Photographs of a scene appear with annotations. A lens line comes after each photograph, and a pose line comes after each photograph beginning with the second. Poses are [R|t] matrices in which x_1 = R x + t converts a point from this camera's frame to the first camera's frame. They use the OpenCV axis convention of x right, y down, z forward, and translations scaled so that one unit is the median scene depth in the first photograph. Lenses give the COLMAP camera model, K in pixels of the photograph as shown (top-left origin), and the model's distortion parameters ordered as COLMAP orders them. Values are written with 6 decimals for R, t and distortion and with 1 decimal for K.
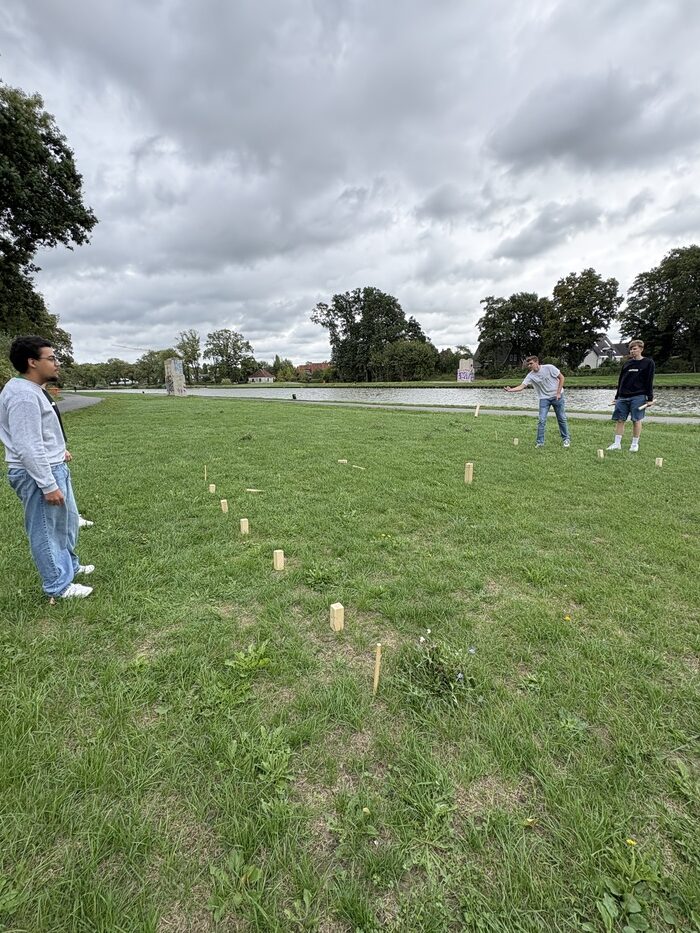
lens RADIAL K [[409.1, 0, 345.8], [0, 409.1, 466.5], [0, 0, 1]] dist [-0.005057, 0.000066]
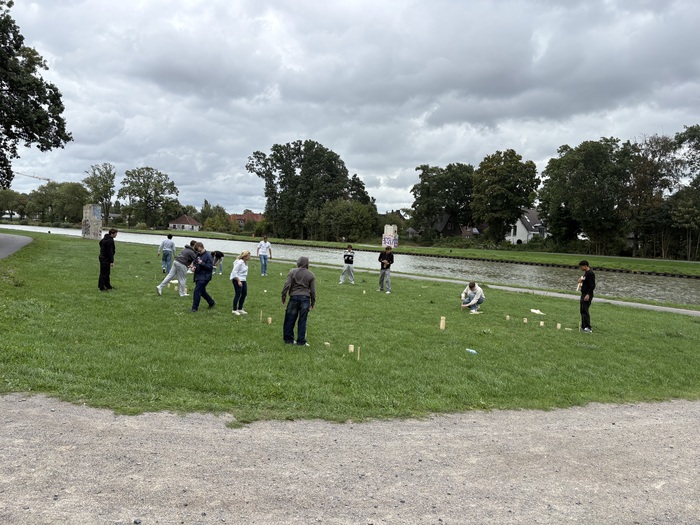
lens RADIAL K [[537.8, 0, 352.9], [0, 537.8, 266.4], [0, 0, 1]] dist [0.063244, -0.006989]
pose [[0.992856, 0.072475, 0.094787, 0.054160], [-0.057401, 0.986547, -0.153067, 0.030837], [-0.104606, 0.146533, 0.983659, -0.184598]]
